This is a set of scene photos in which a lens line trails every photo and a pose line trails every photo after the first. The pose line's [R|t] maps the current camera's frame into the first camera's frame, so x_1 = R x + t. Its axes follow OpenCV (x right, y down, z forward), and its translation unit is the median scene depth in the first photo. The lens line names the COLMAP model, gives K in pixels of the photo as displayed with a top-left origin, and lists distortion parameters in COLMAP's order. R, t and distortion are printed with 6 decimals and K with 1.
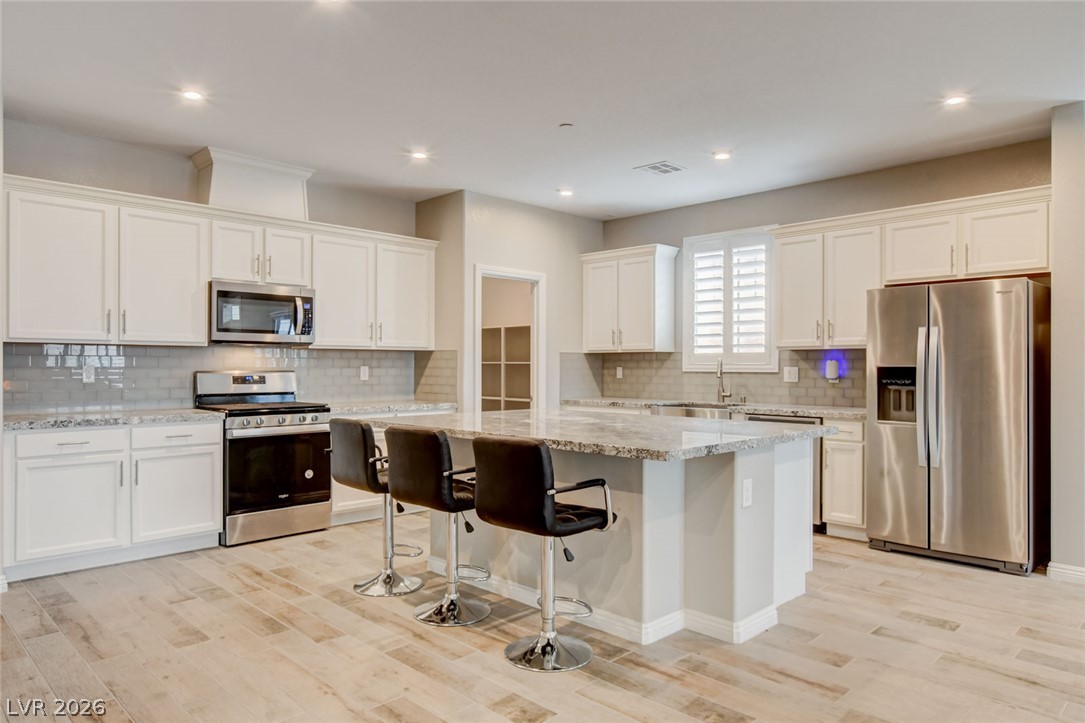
lens RADIAL K [[700.5, 0, 545.5], [0, 700.5, 358.9], [0, 0, 1]] dist [0.001001, 0.001551]
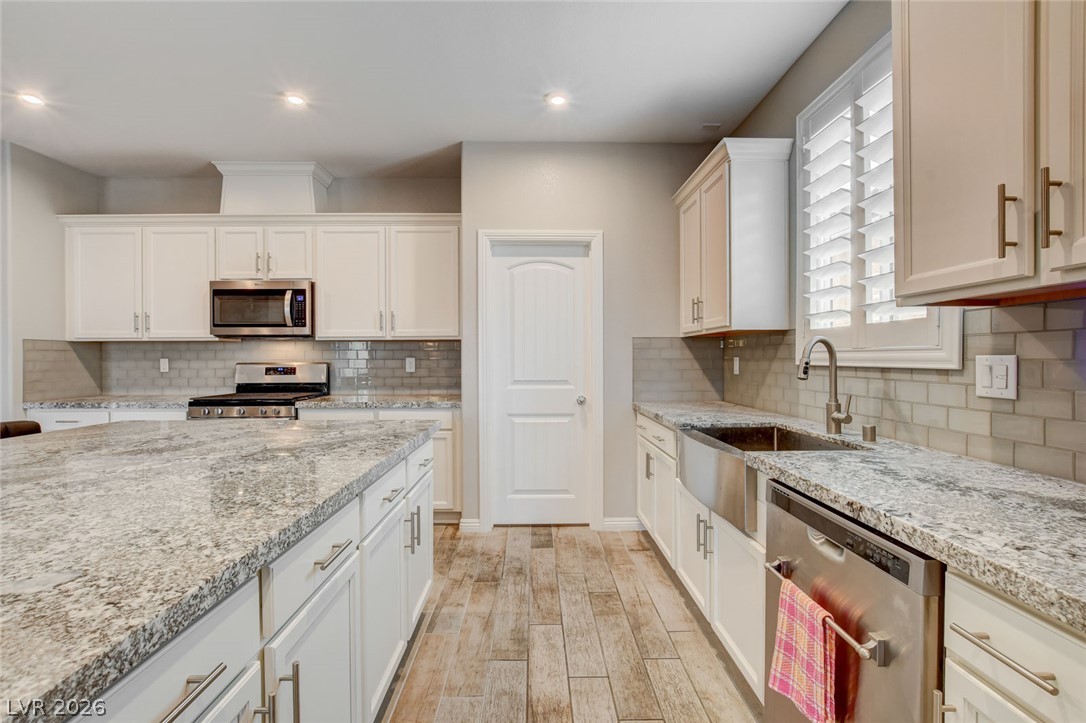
lens RADIAL K [[489.2, 0, 539.8], [0, 489.2, 360.0], [0, 0, 1]] dist [-0.023082, 0.001178]
pose [[0.714234, -0.001332, -0.699906, 0.399870], [0.012012, 0.999874, 0.010355, 0.010170], [0.699804, -0.015804, 0.714160, 0.757231]]
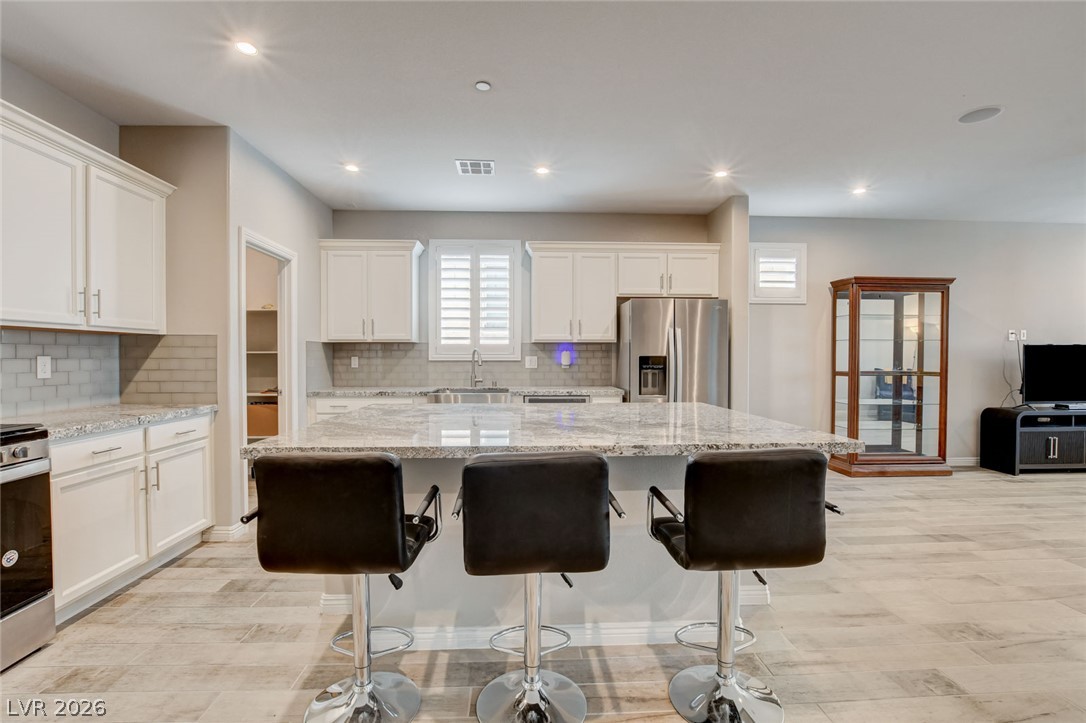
lens RADIAL K [[489.2, 0, 539.8], [0, 489.2, 360.0], [0, 0, 1]] dist [-0.023082, 0.001178]
pose [[0.675130, -0.007498, 0.737660, -0.321877], [-0.007008, 0.999838, 0.016576, 0.004058], [-0.737665, -0.016360, 0.674968, 0.446734]]
